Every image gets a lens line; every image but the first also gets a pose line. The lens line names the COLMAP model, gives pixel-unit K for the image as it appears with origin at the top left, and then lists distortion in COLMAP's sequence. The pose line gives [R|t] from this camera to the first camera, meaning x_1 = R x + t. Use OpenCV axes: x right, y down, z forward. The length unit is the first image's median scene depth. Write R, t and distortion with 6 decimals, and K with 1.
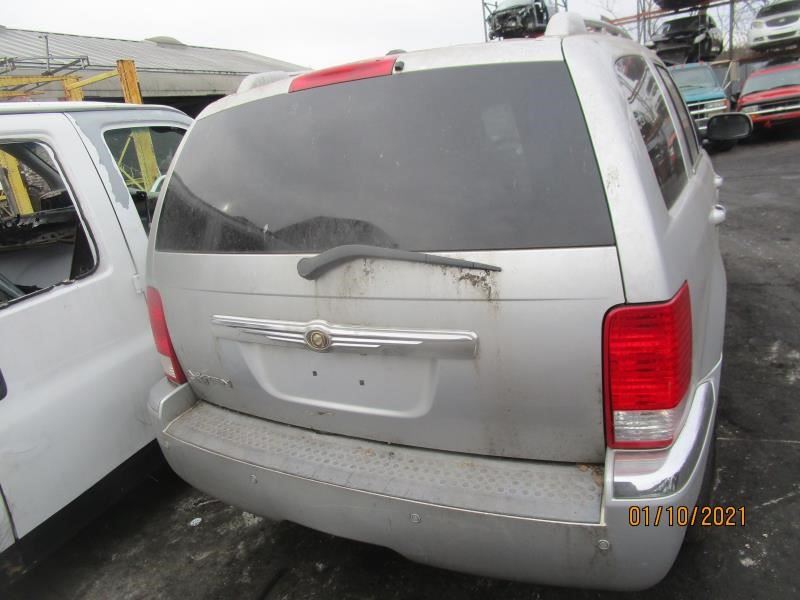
lens RADIAL K [[579.4, 0, 400.0], [0, 579.4, 300.0], [0, 0, 1]] dist [-0.026305, 0.006798]
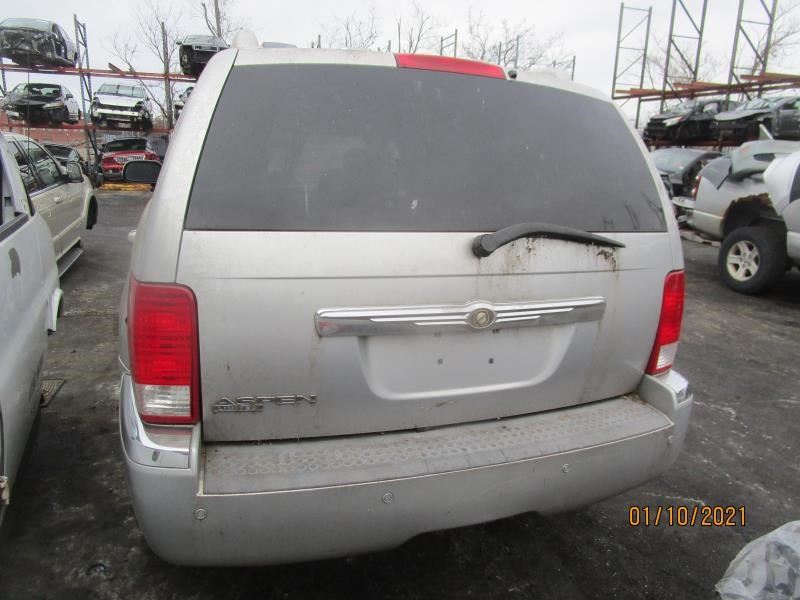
lens RADIAL K [[579.4, 0, 400.0], [0, 579.4, 300.0], [0, 0, 1]] dist [-0.026305, 0.006798]
pose [[0.649195, -0.018831, 0.760389, -1.015981], [0.096035, 0.993723, -0.057382, 0.083373], [-0.754535, 0.110276, 0.646929, 0.471475]]
